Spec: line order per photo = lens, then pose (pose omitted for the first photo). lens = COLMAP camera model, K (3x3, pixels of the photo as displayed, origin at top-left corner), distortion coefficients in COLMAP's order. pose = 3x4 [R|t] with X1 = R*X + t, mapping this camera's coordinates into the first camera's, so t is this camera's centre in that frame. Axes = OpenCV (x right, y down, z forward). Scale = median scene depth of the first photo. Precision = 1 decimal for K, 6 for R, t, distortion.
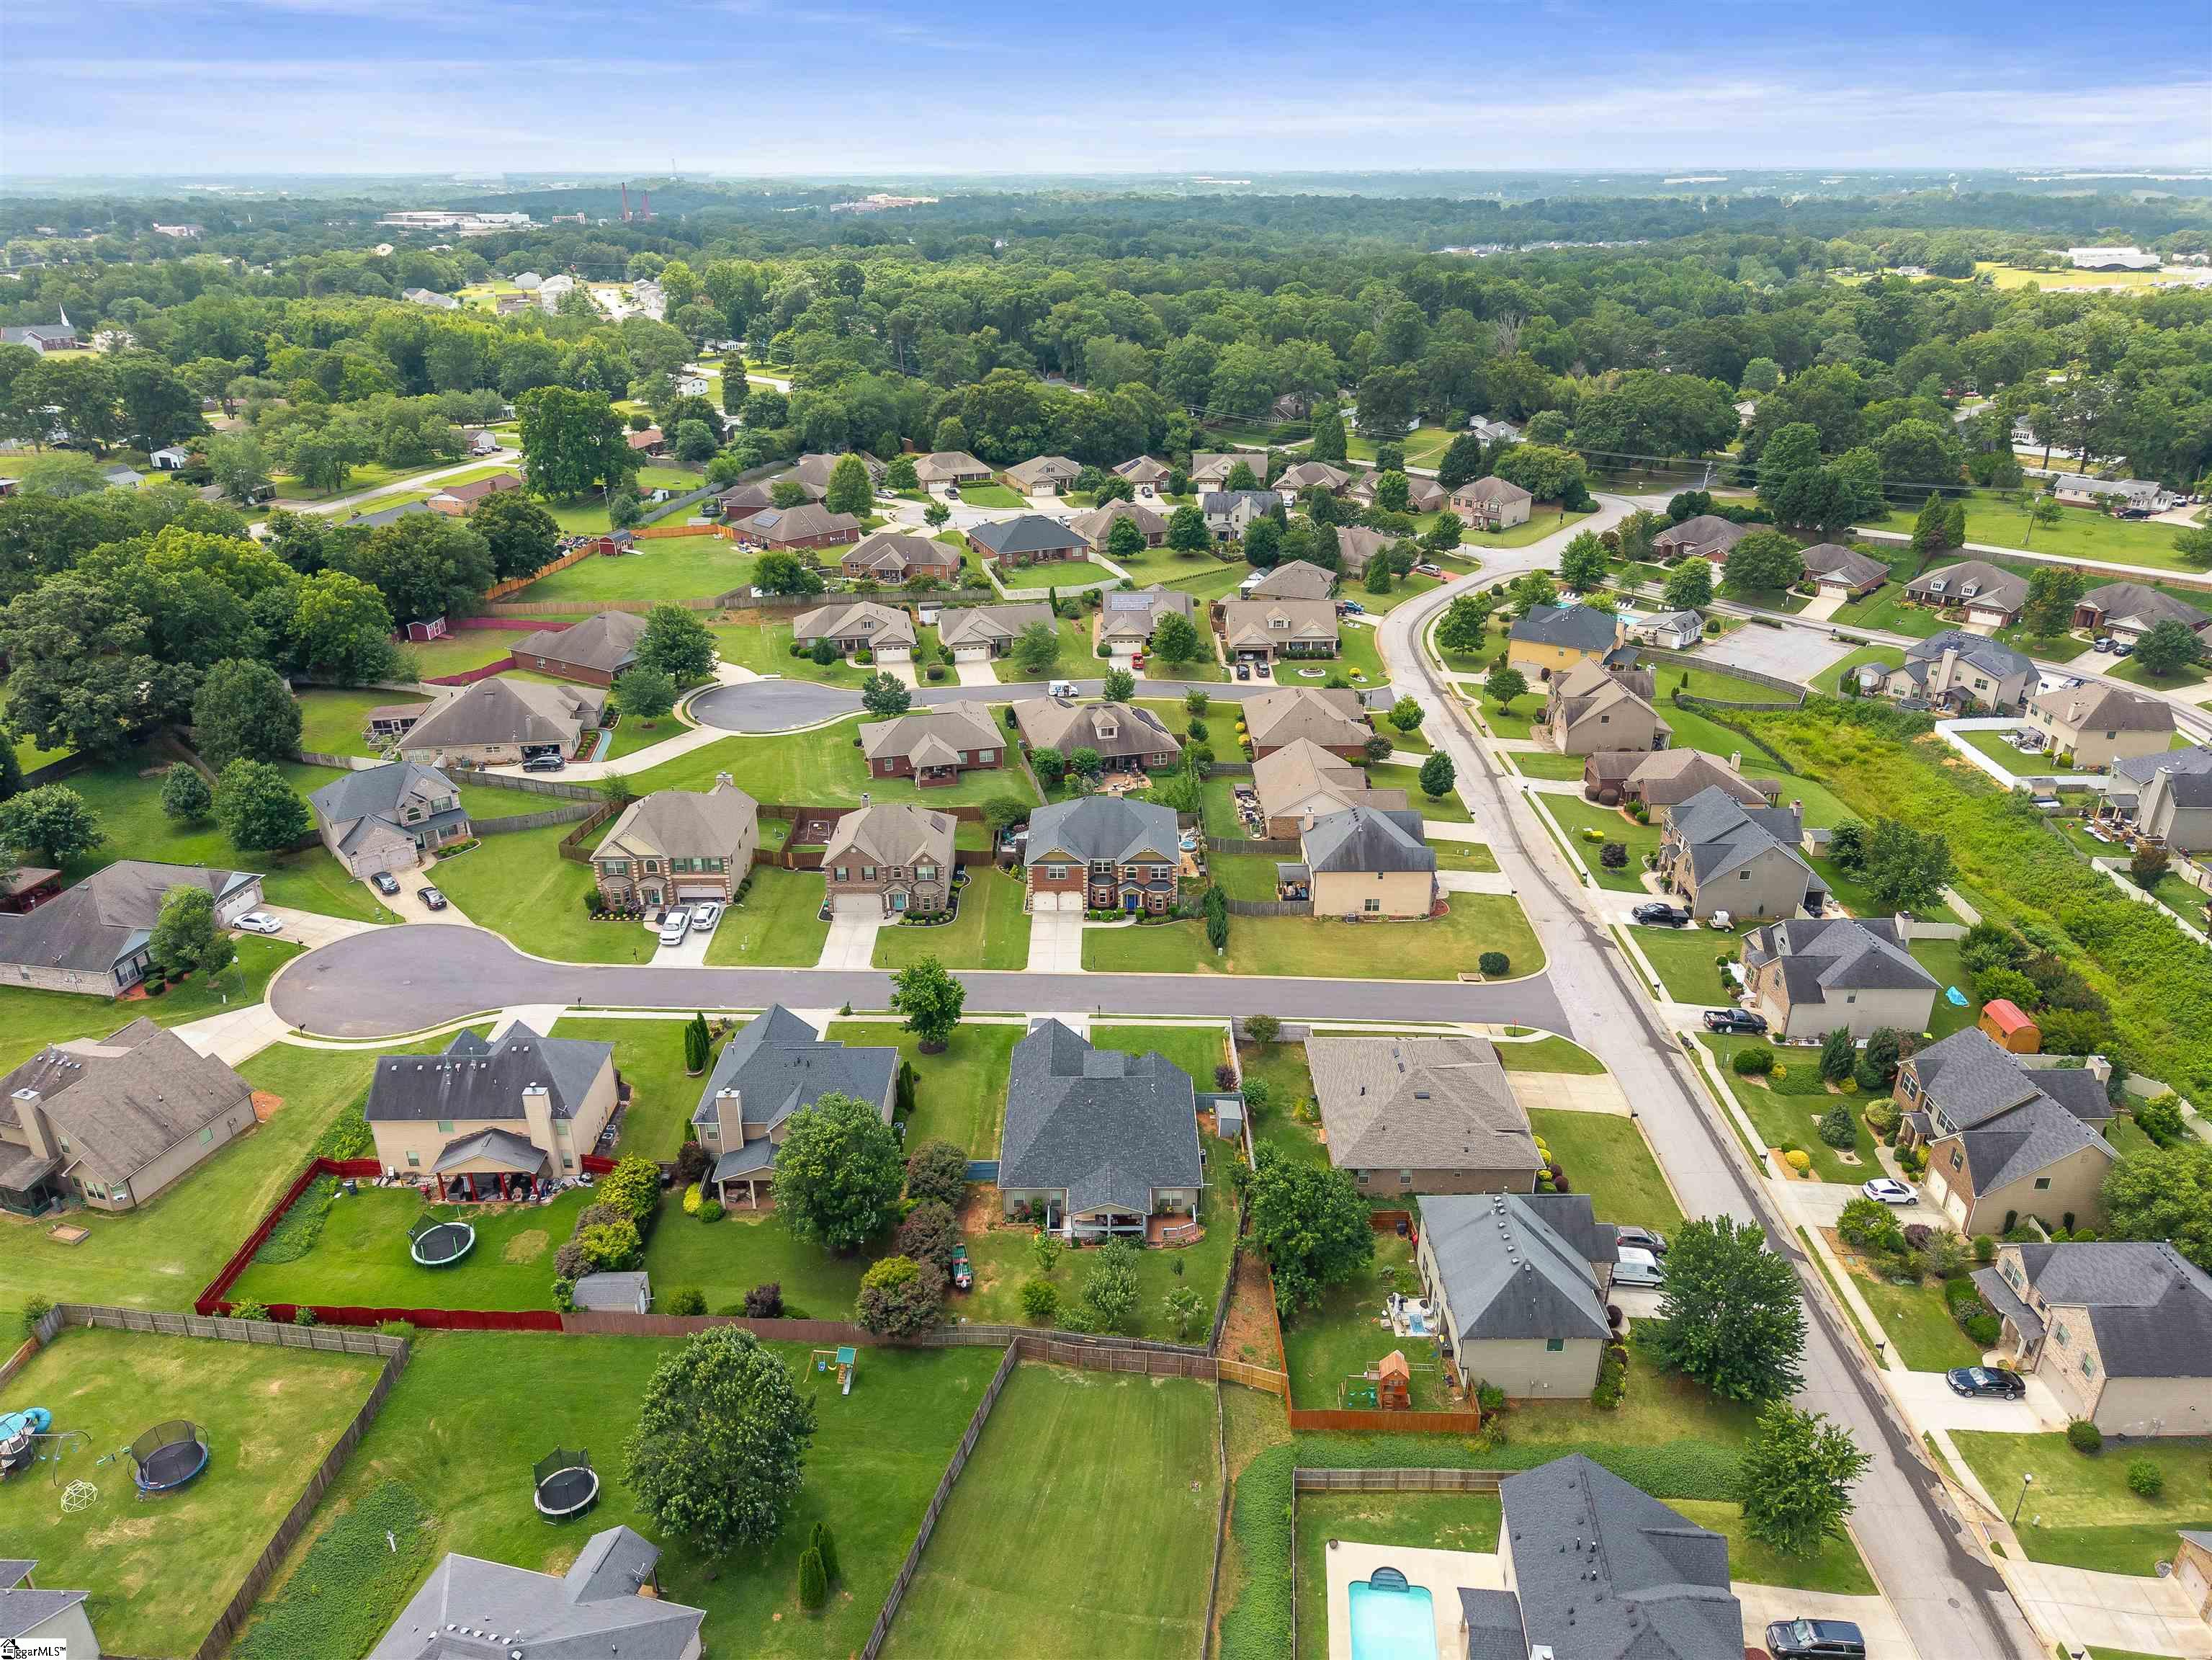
lens RADIAL K [[1523.8, 0, 1106.0], [0, 1523.8, 830.0], [0, 0, 1]] dist [0.009819, 0.002636]
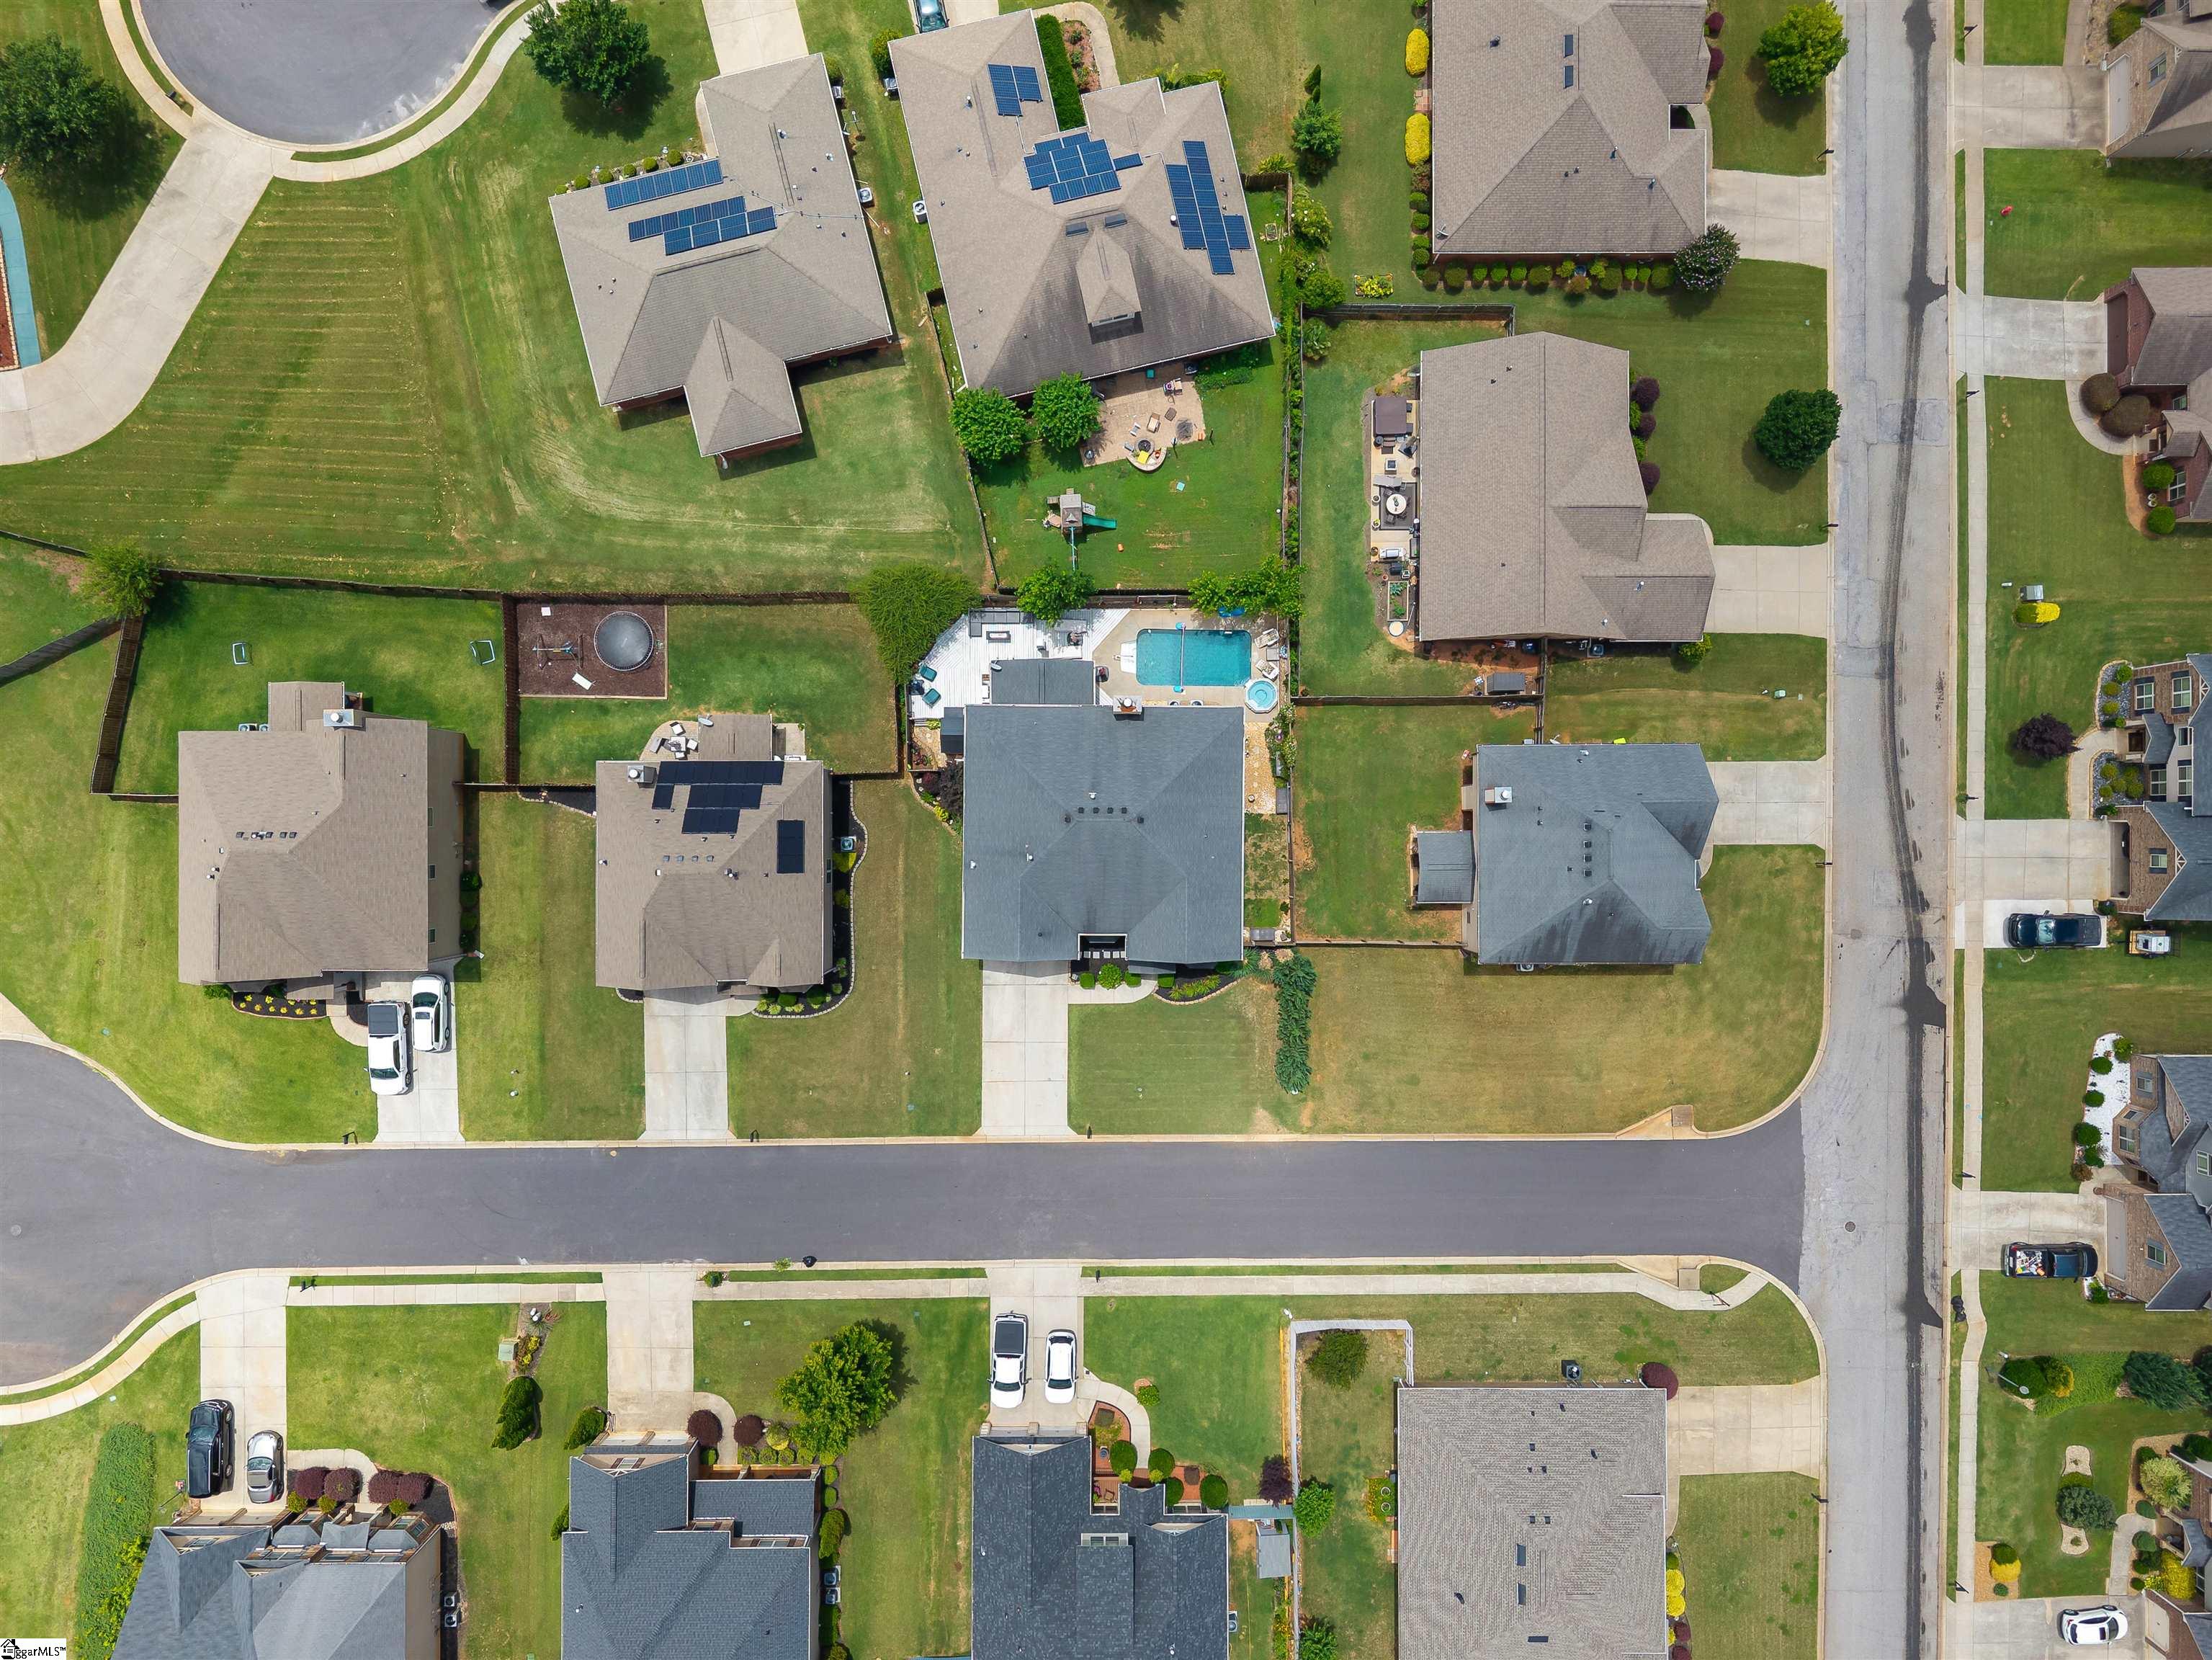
lens RADIAL K [[1523.8, 0, 1106.0], [0, 1523.8, 830.0], [0, 0, 1]] dist [0.009819, 0.002636]
pose [[0.999983, -0.001112, 0.005734, -0.004139], [-0.004830, 0.394328, 0.918957, -0.529664], [-0.003283, -0.918969, 0.394316, 0.858896]]
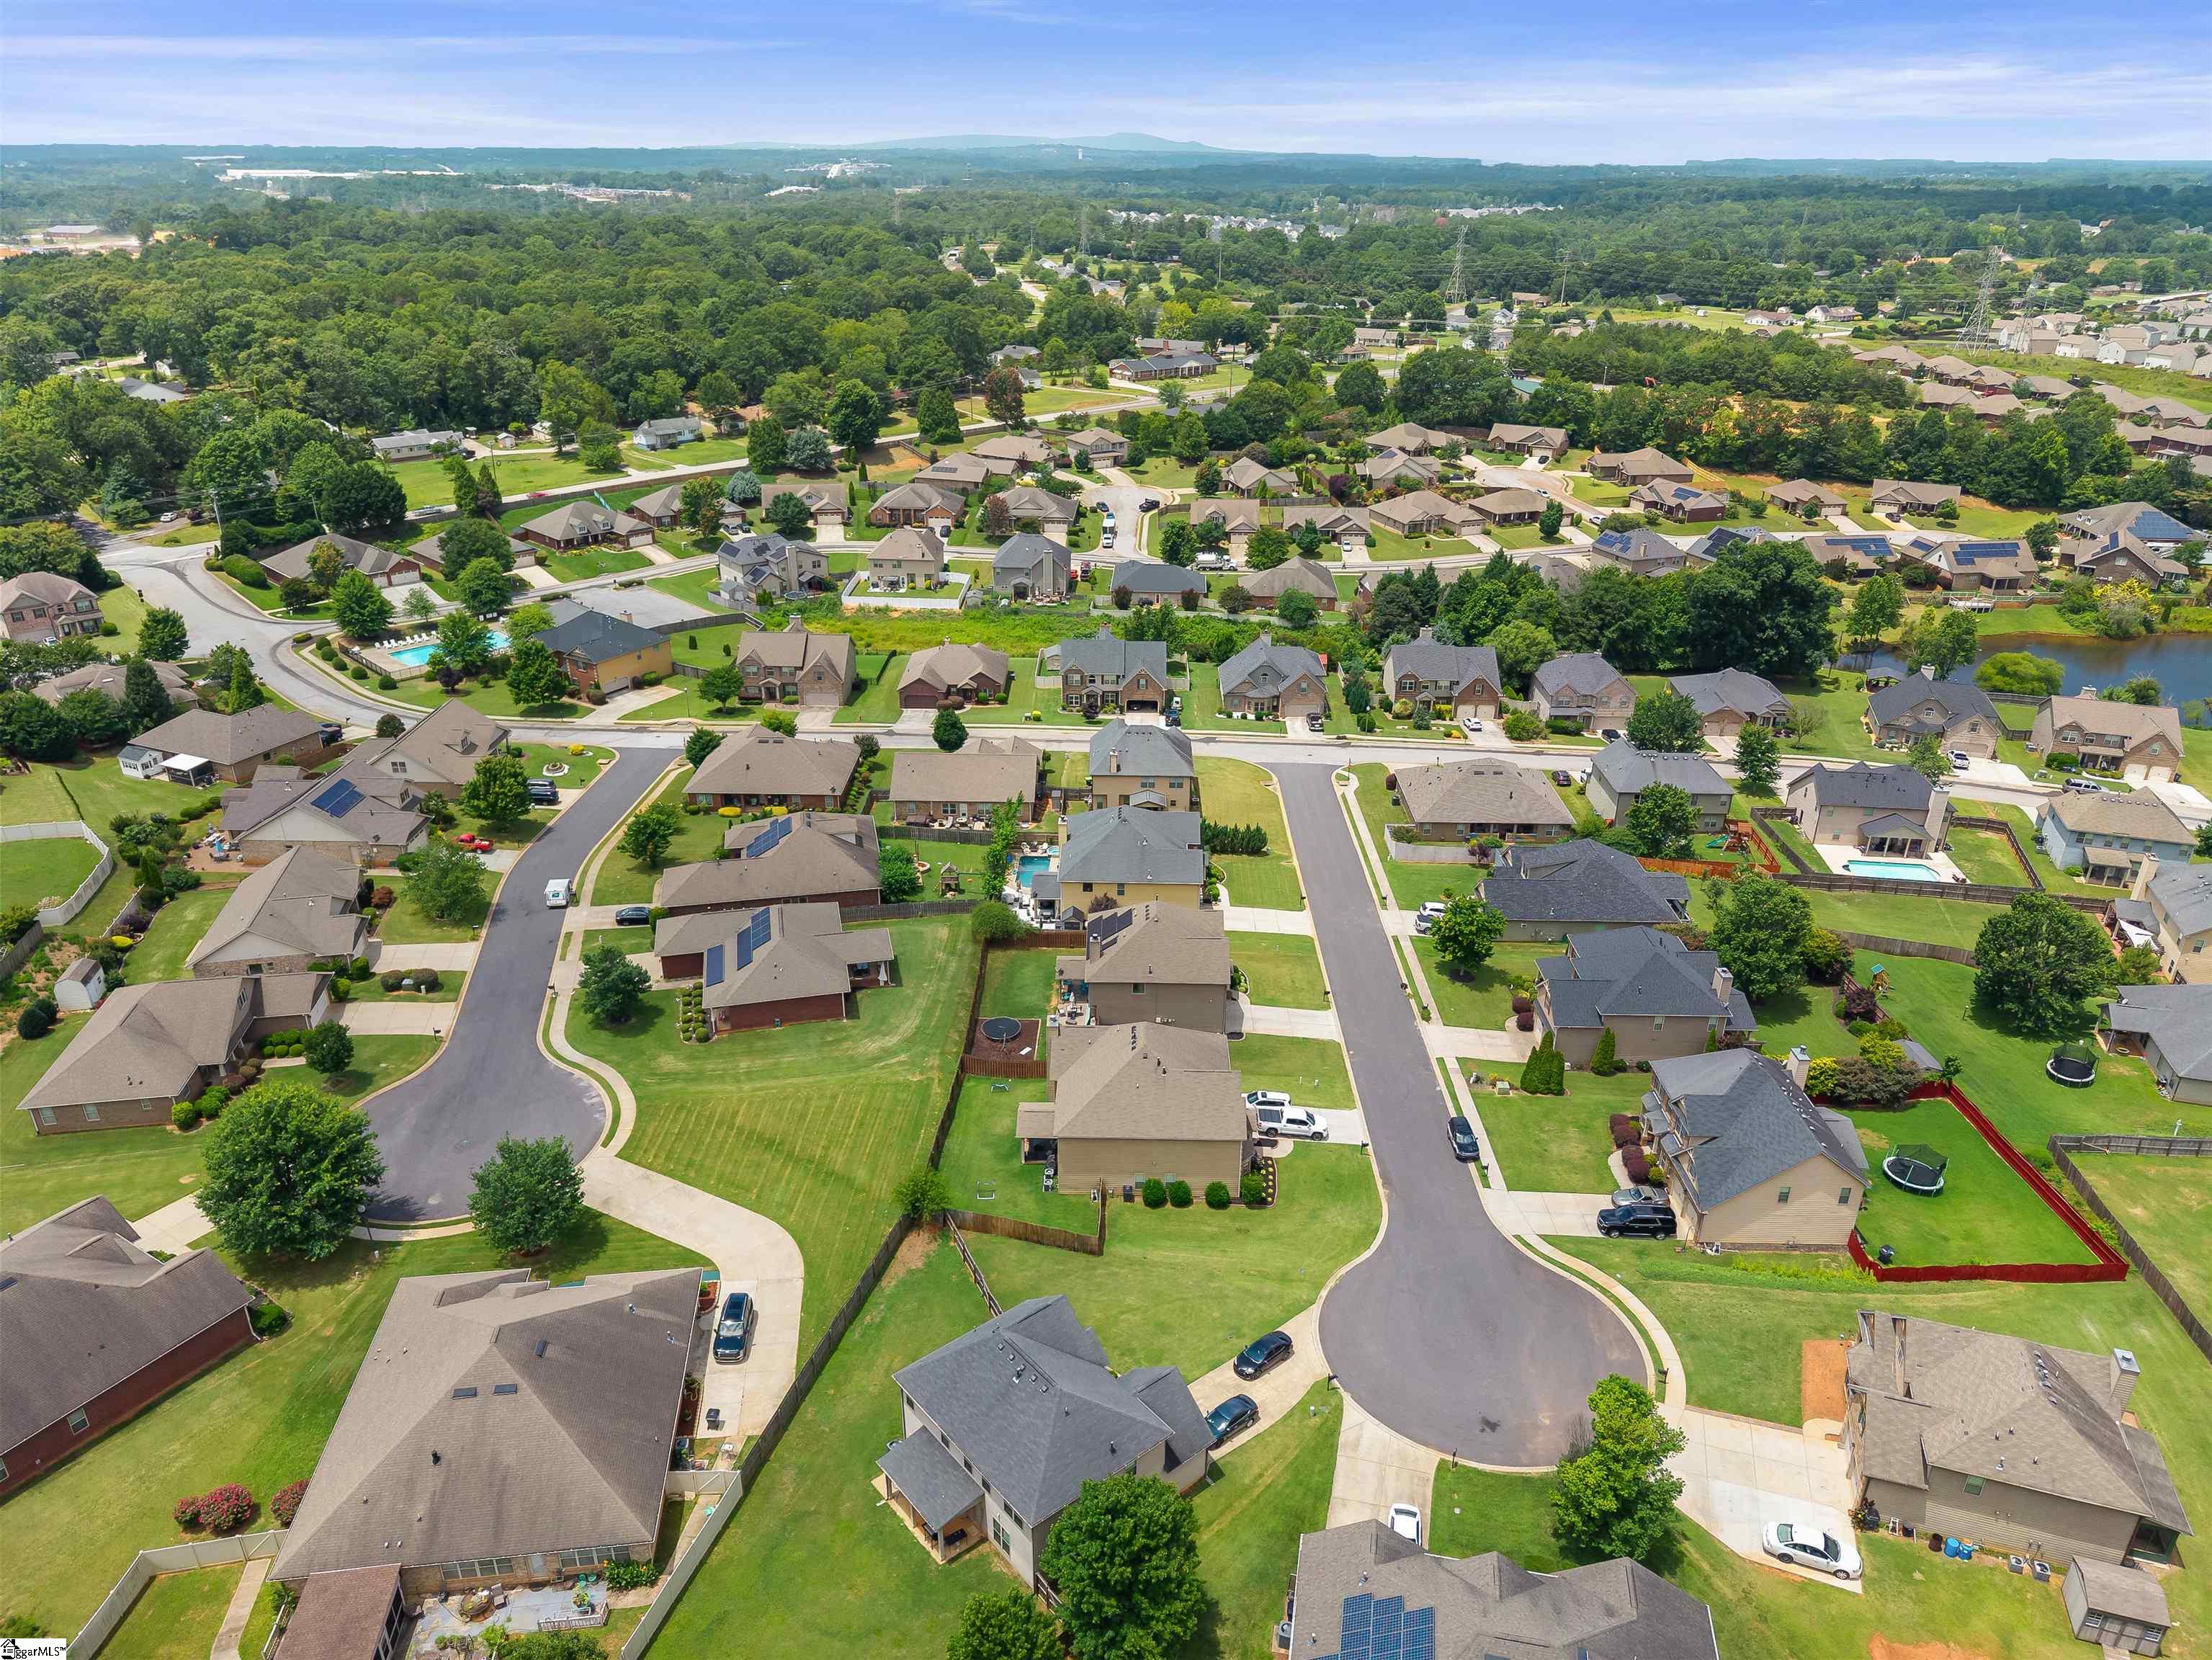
lens RADIAL K [[1523.8, 0, 1106.0], [0, 1523.8, 830.0], [0, 0, 1]] dist [0.009819, 0.002636]
pose [[0.013185, -0.393501, 0.919230, -0.976493], [0.379171, 0.852617, 0.359547, -0.395198], [-0.925233, 0.343805, 0.160446, 0.928735]]
